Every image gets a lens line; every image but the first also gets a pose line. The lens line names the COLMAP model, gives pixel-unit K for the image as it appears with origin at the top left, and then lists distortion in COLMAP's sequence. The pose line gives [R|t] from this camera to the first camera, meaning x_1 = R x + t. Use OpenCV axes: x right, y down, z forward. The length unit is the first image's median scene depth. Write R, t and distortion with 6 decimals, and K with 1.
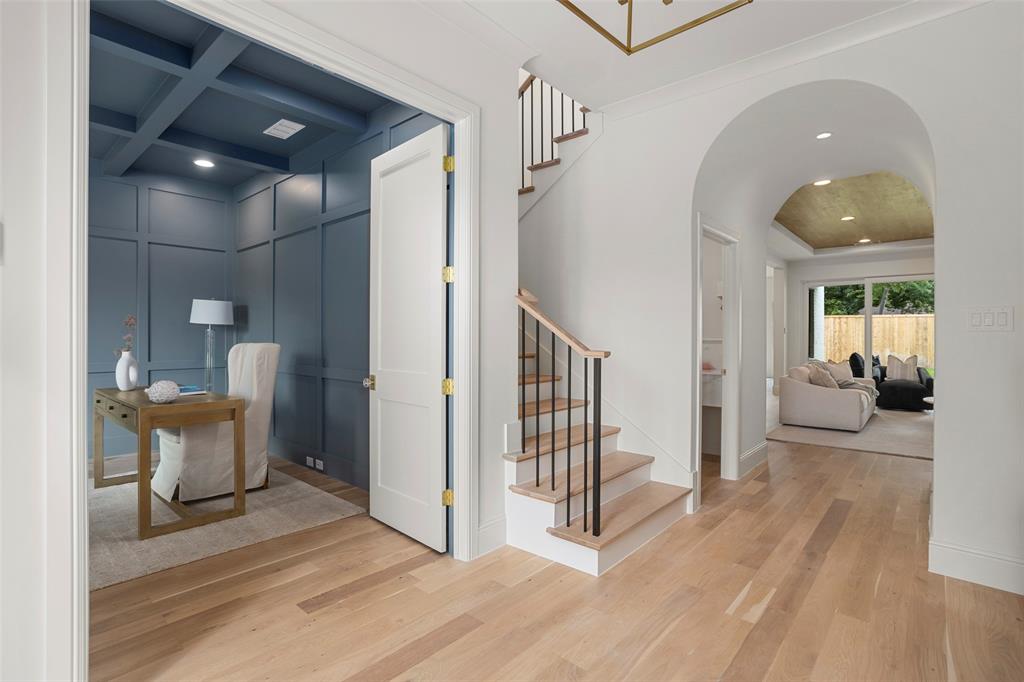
lens RADIAL K [[492.8, 0, 504.4], [0, 492.8, 330.9], [0, 0, 1]] dist [-0.018786, 0.001133]
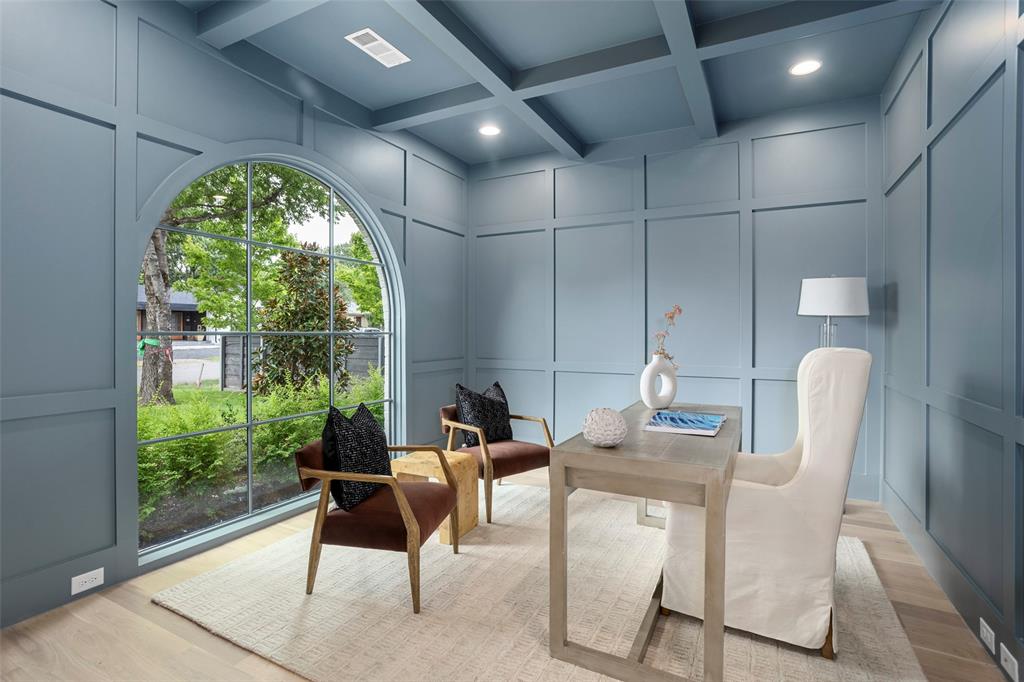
lens RADIAL K [[492.8, 0, 504.4], [0, 492.8, 330.9], [0, 0, 1]] dist [-0.018786, 0.001133]
pose [[0.242352, -0.000203, -0.970188, -0.098215], [0.003729, 0.999993, 0.000722, 0.005175], [0.970181, -0.003793, 0.242351, 0.517861]]
